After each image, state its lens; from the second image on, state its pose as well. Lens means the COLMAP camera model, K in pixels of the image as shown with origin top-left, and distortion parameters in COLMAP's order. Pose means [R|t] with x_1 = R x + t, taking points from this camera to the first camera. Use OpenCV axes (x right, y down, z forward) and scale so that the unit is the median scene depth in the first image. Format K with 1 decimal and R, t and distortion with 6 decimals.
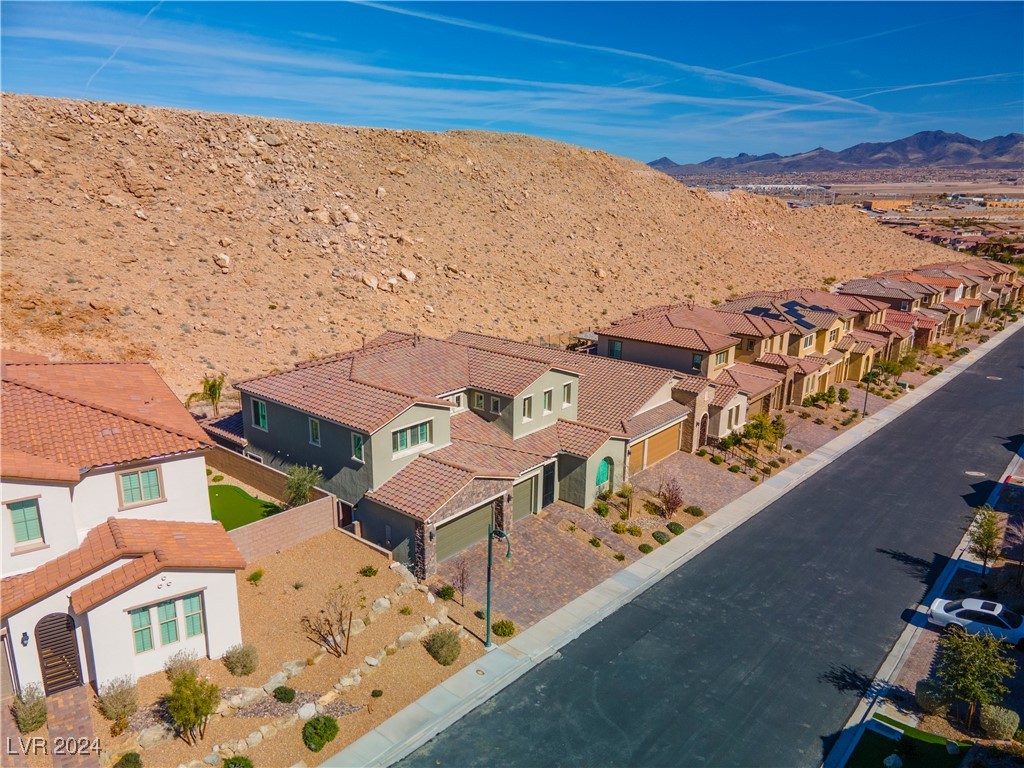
lens RADIAL K [[742.5, 0, 512.0], [0, 742.5, 384.0], [0, 0, 1]] dist [0.042137, -0.001094]
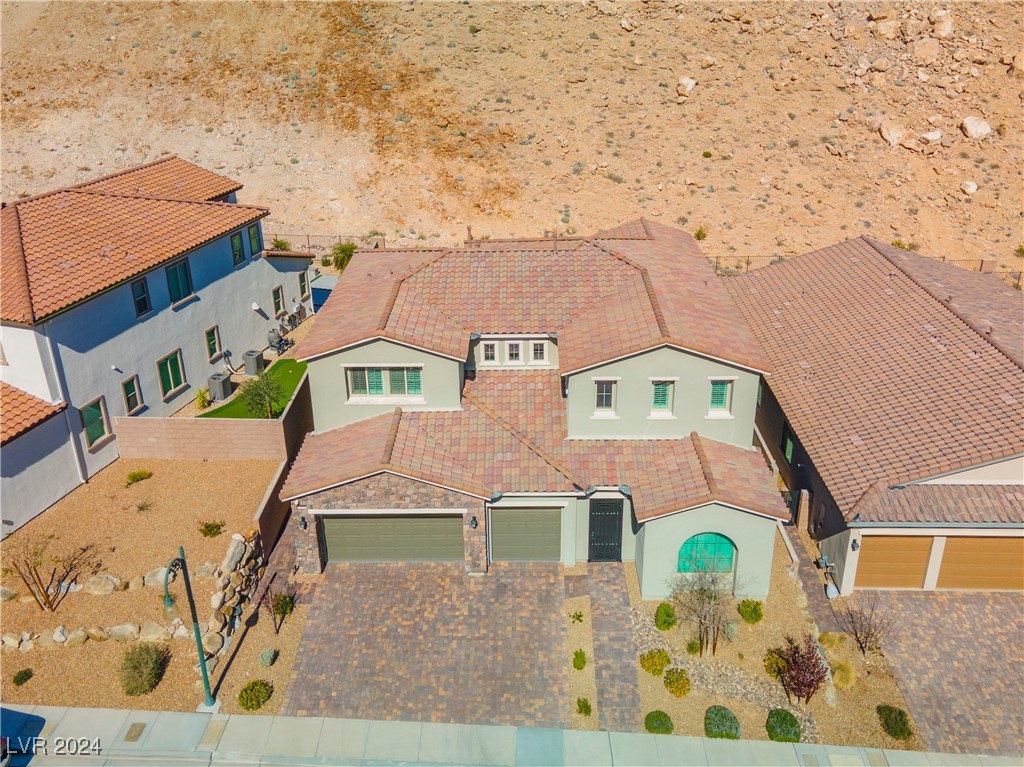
lens RADIAL K [[880.1, 0, 512.1], [0, 880.1, 326.2], [0, 0, 1]] dist [0.003764, 0.087786]
pose [[0.626778, 0.278950, -0.727555, 0.461302], [-0.186753, 0.960287, 0.207296, -0.151342], [0.756487, 0.005944, 0.653982, 0.472029]]
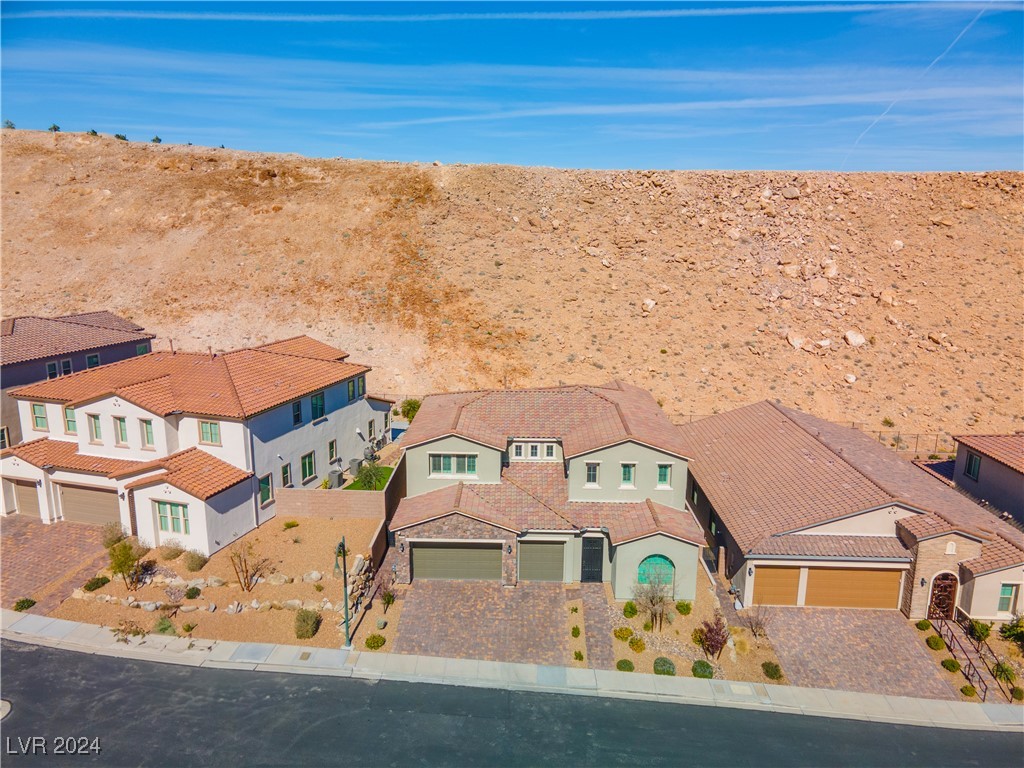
lens RADIAL K [[742.5, 0, 512.0], [0, 742.5, 384.0], [0, 0, 1]] dist [0.042137, -0.001094]
pose [[0.623531, 0.163093, -0.764598, 0.654862], [-0.209866, 0.977020, 0.037259, -0.092889], [0.753104, 0.137231, 0.643430, 0.284871]]
